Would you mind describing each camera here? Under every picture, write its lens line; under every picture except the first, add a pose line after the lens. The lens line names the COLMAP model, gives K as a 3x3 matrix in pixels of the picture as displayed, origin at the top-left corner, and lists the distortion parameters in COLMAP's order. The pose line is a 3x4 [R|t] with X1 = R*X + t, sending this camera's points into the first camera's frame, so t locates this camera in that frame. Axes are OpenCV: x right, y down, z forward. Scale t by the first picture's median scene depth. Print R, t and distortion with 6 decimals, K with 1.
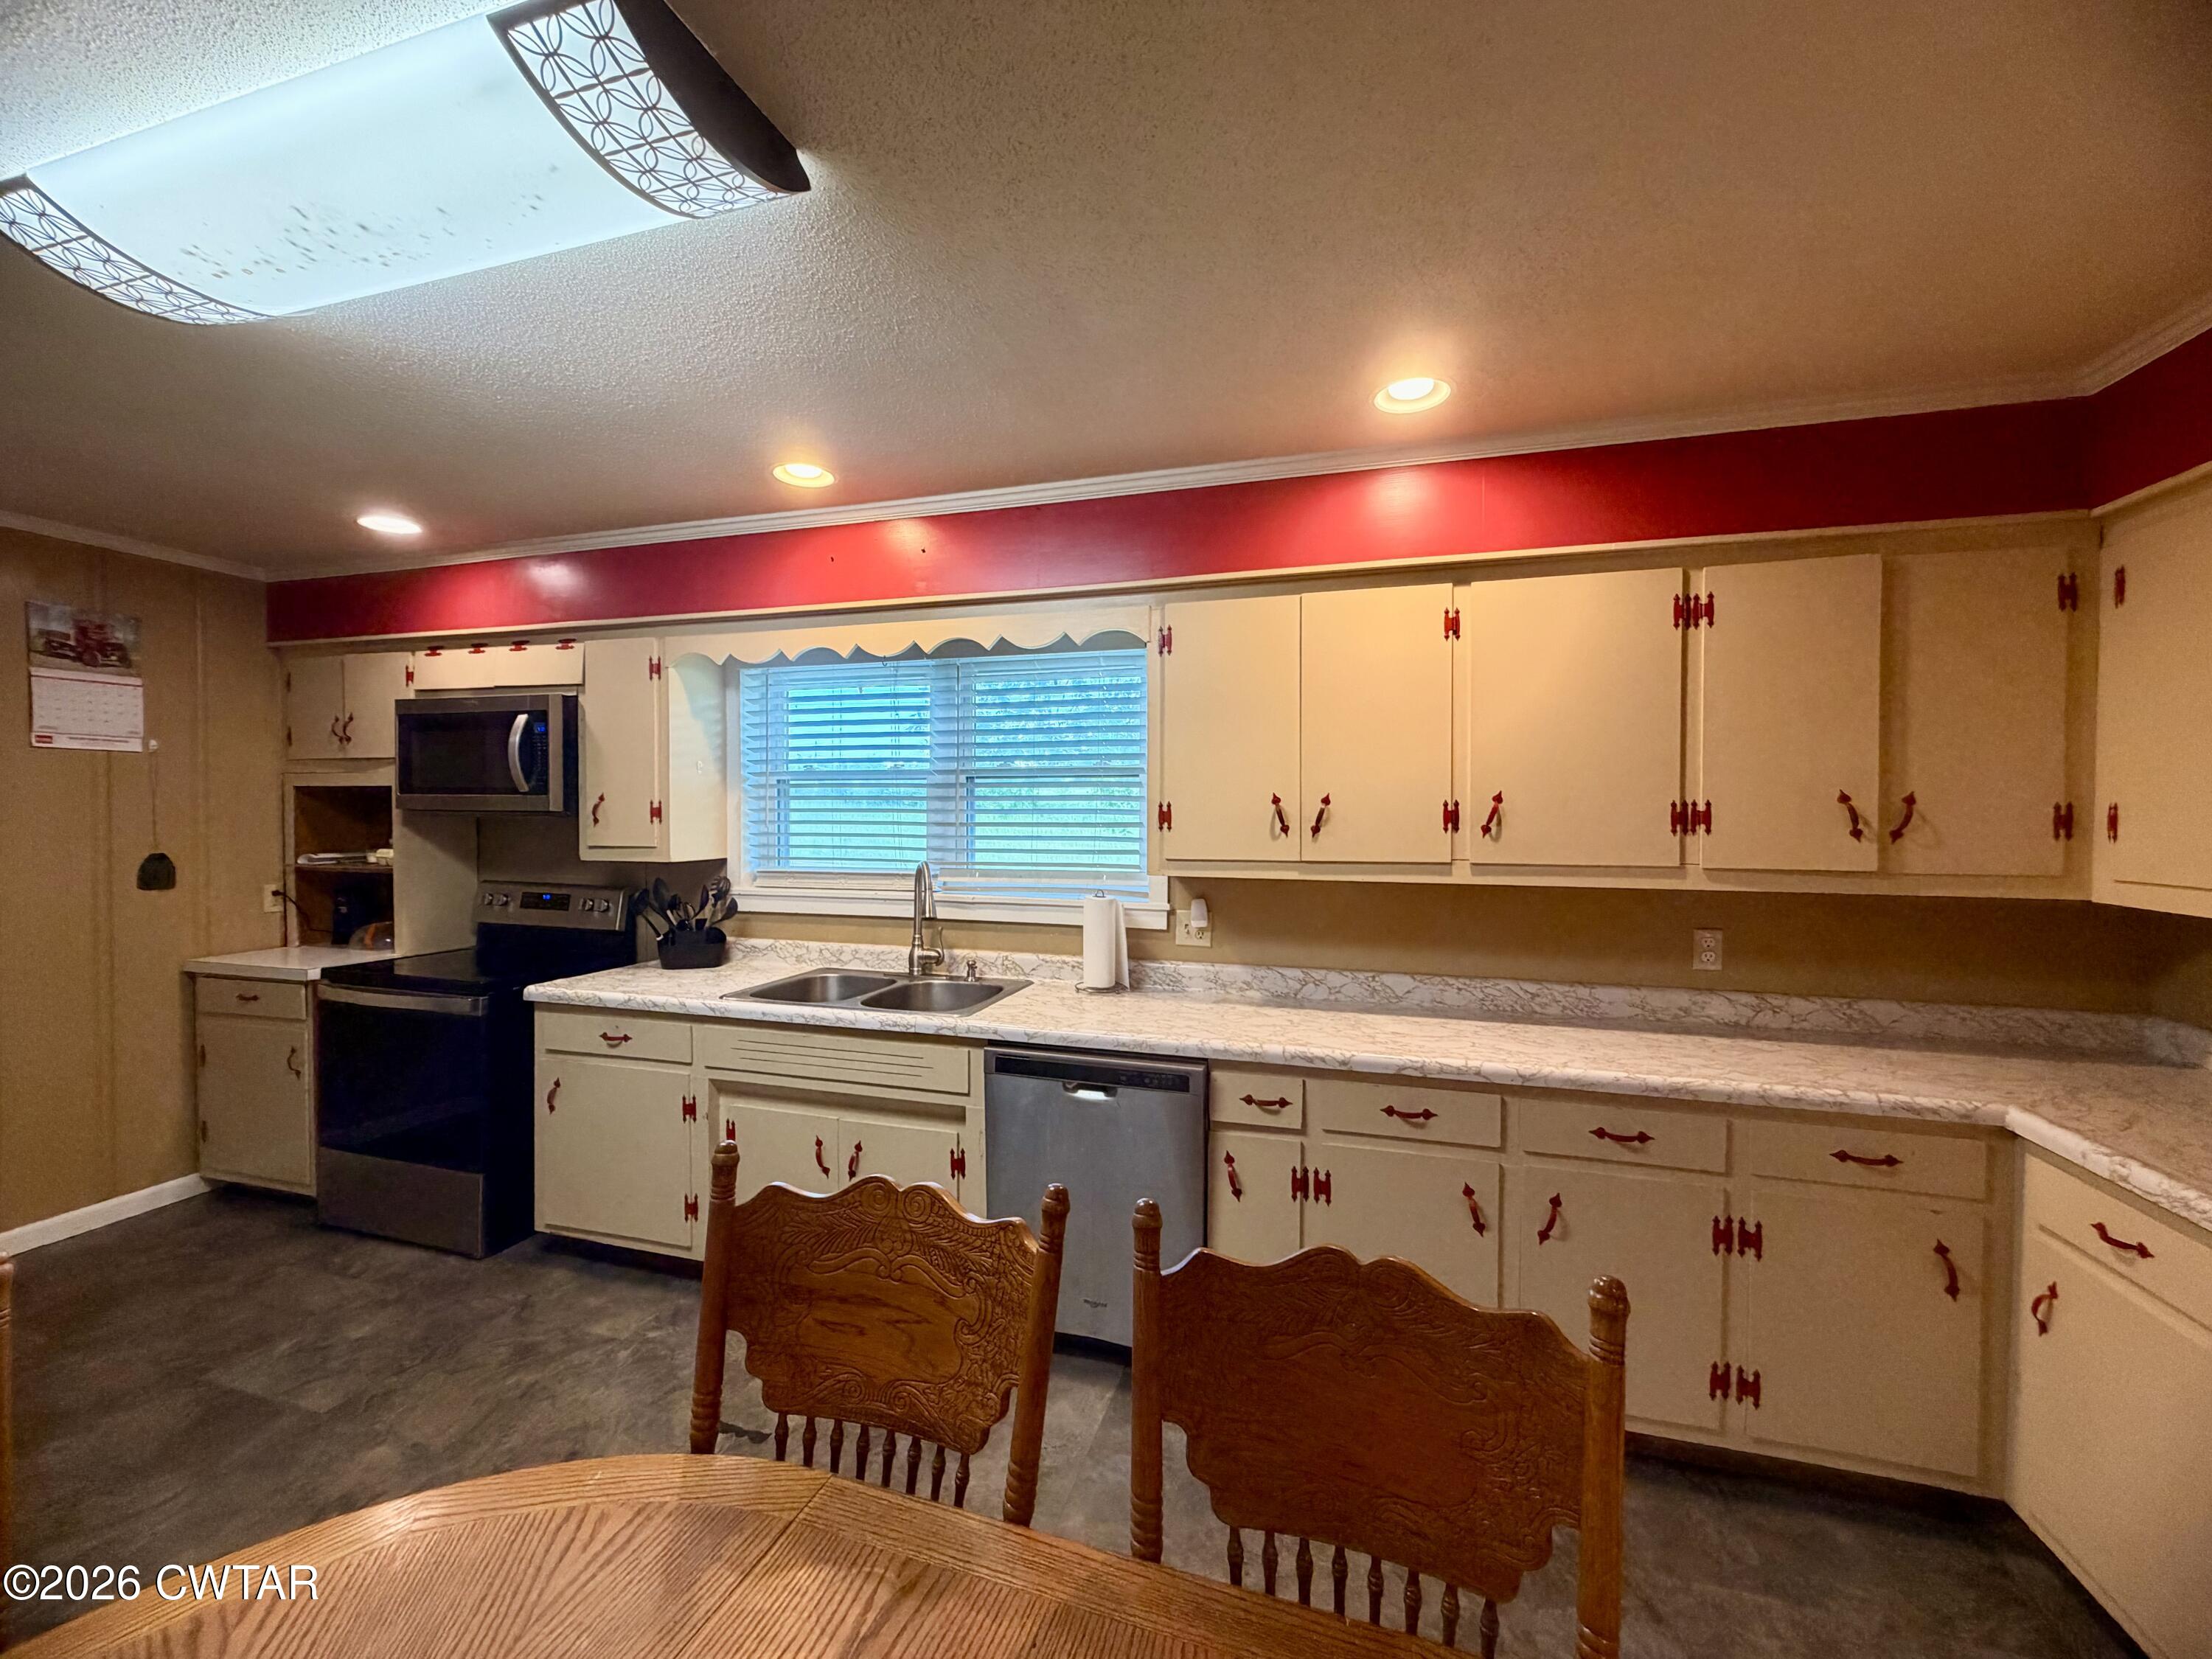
lens RADIAL K [[881.7, 0, 1111.6], [0, 881.7, 828.7], [0, 0, 1]] dist [0.001443, -0.000473]
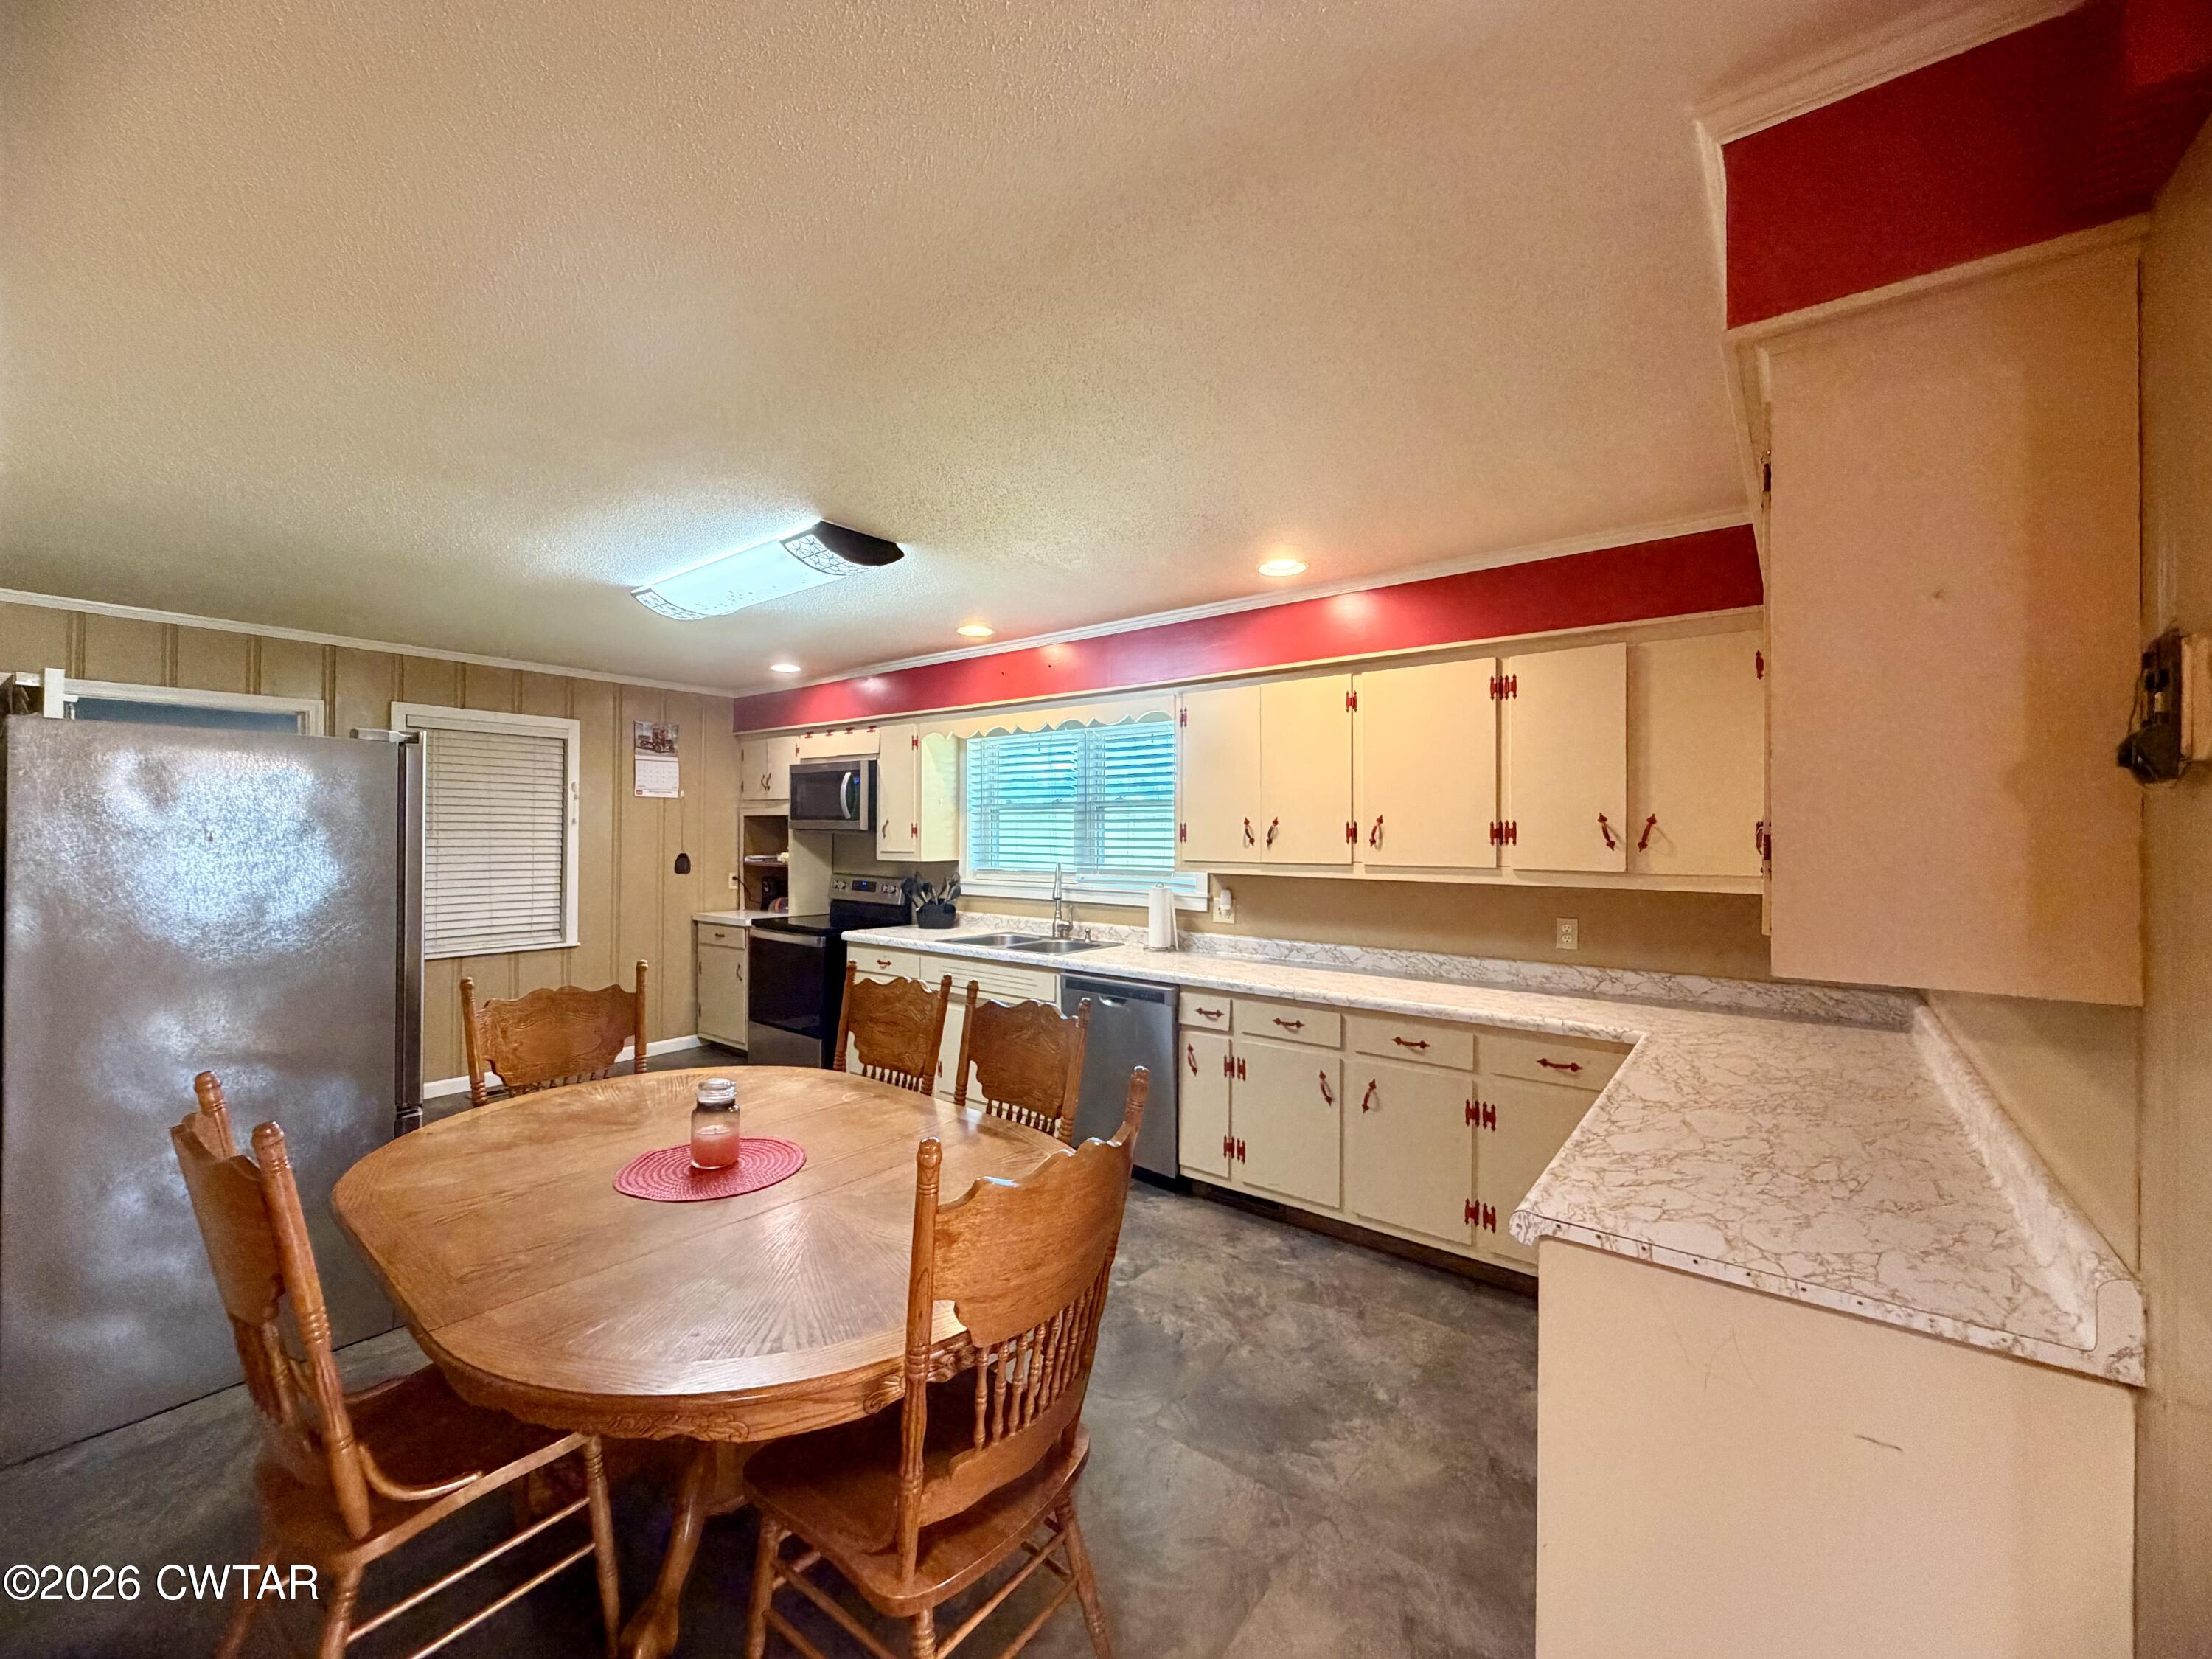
lens RADIAL K [[881.7, 0, 1111.8], [0, 881.7, 829.4], [0, 0, 1]] dist [0.001443, -0.000473]
pose [[0.931528, -0.000549, -0.363670, 0.458725], [-0.008475, 0.999695, -0.023217, 0.015591], [0.363572, 0.024710, 0.931238, -0.423704]]
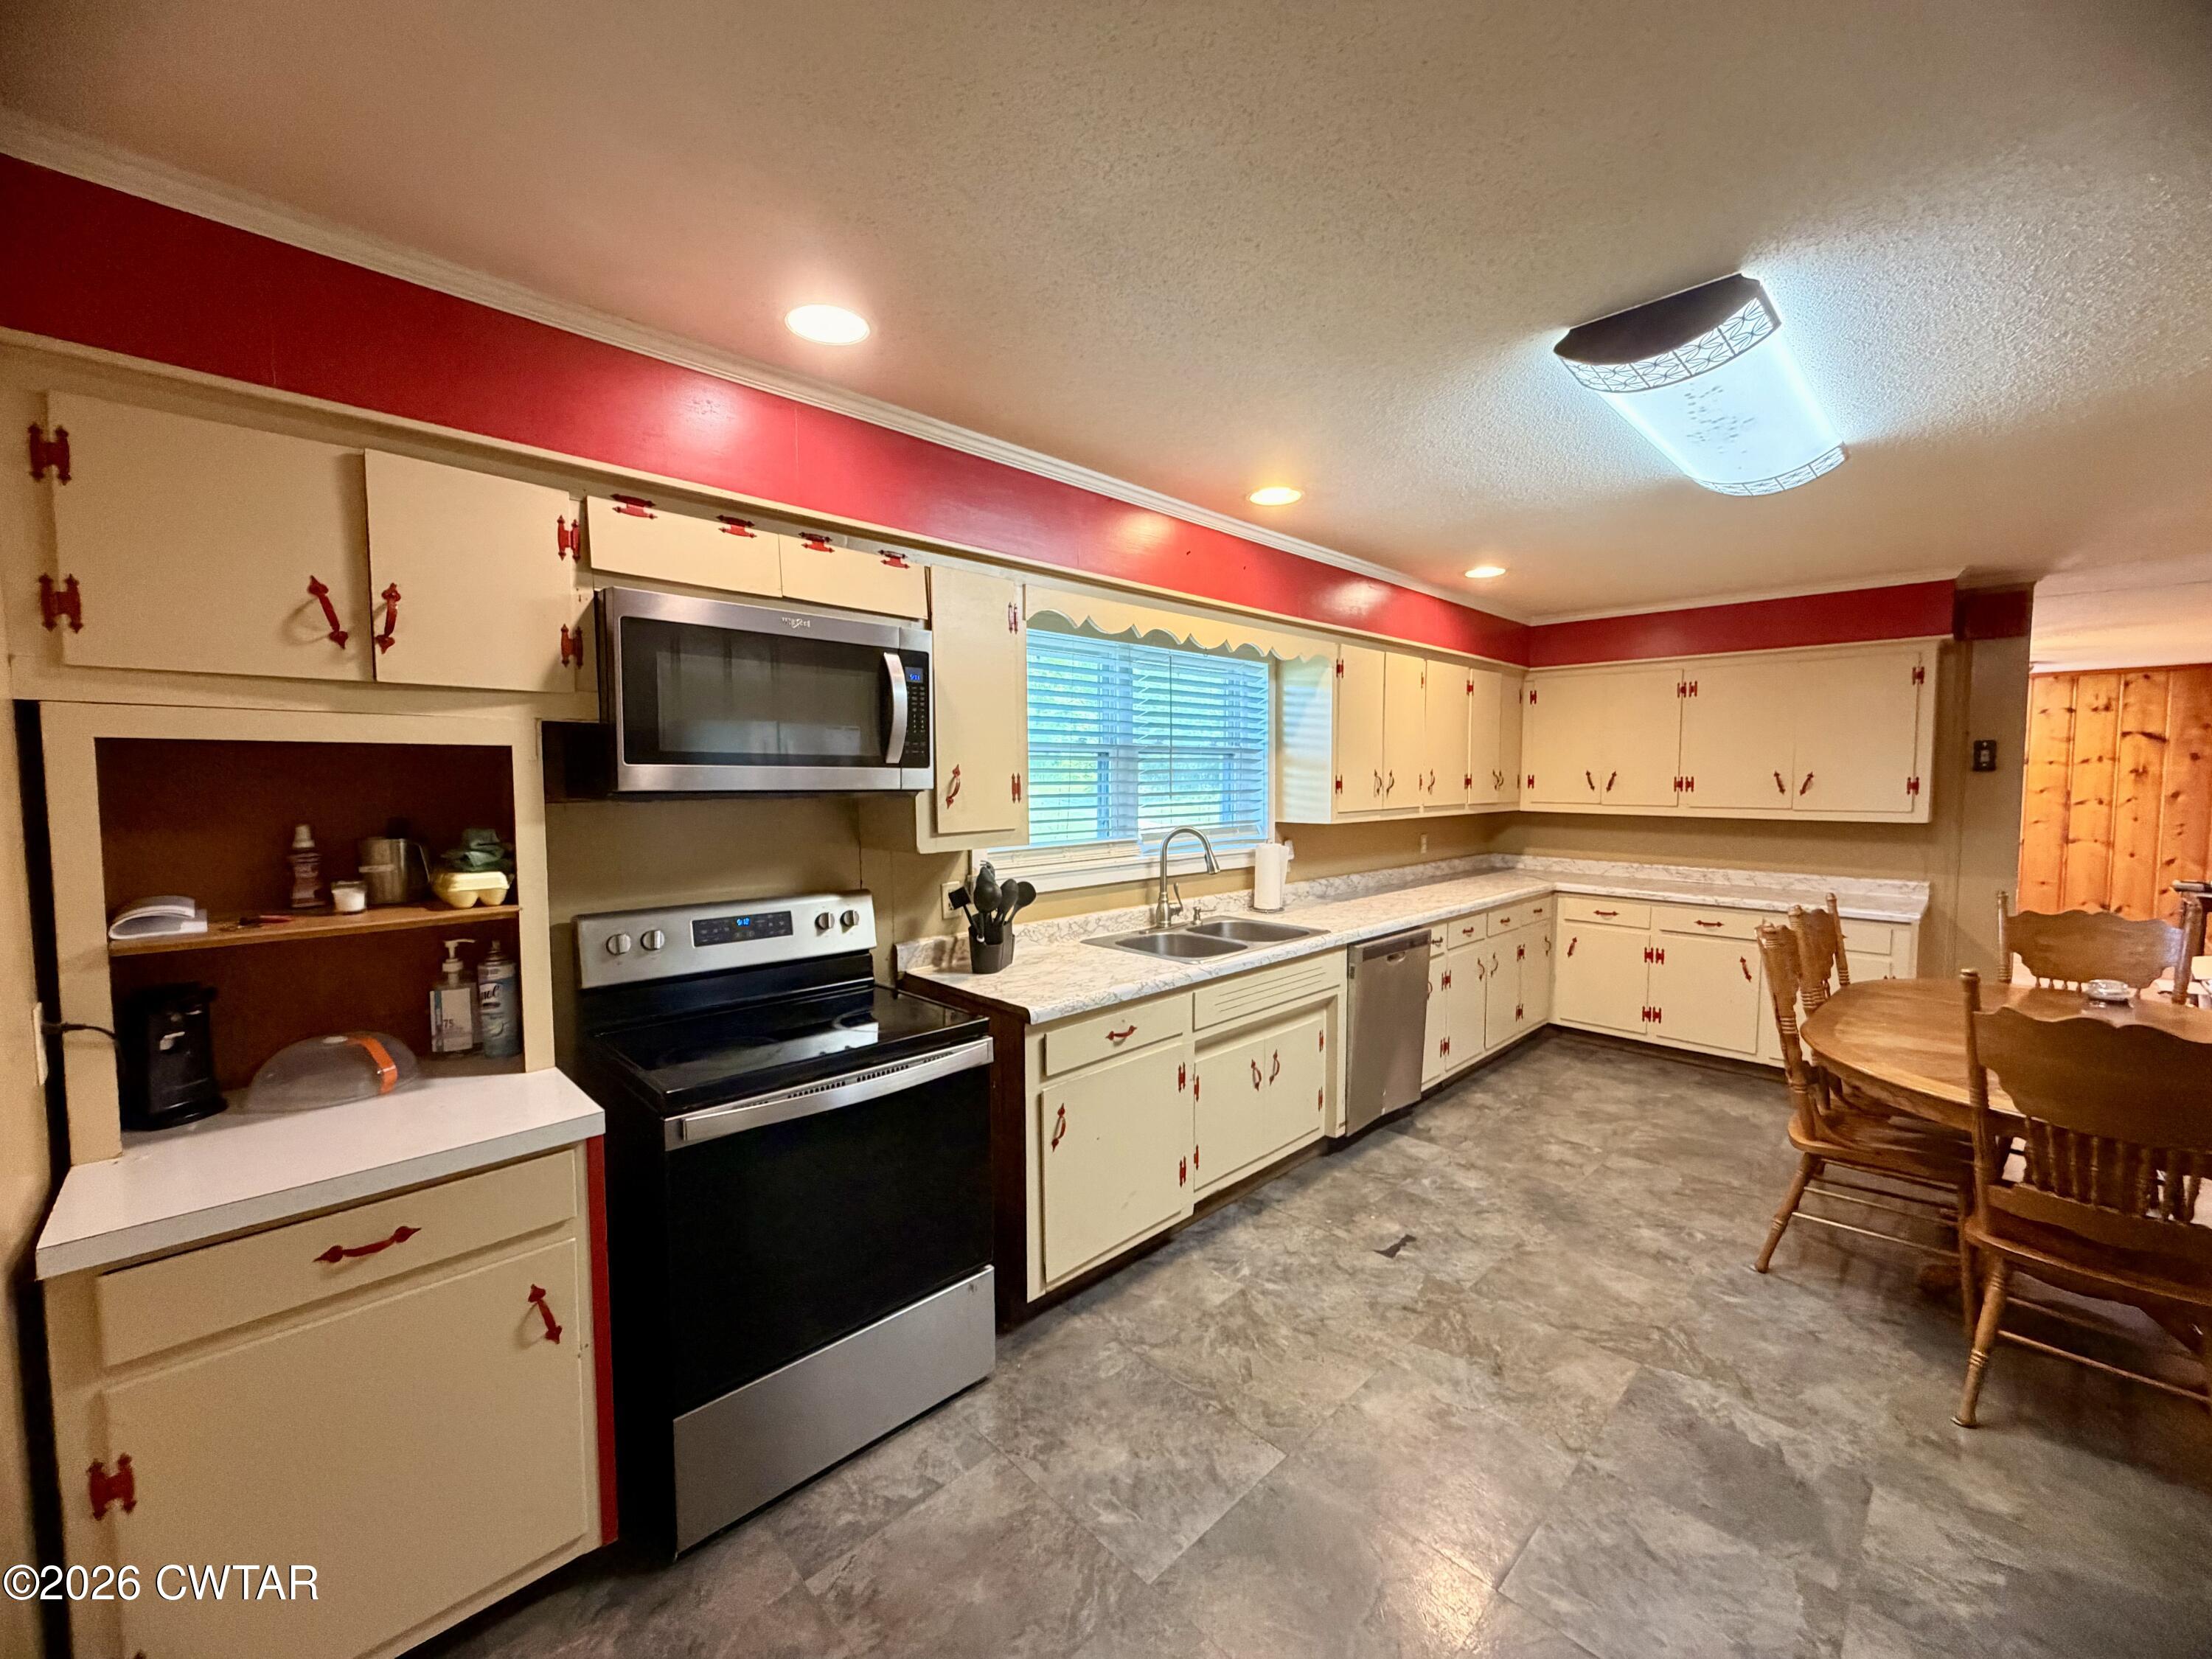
lens RADIAL K [[881.7, 0, 1109.5], [0, 881.7, 825.2], [0, 0, 1]] dist [0.001443, -0.000473]
pose [[0.482977, -0.055404, 0.873879, -1.347273], [0.019113, 0.998426, 0.052737, -0.028482], [-0.875425, -0.008768, 0.483275, 0.561894]]
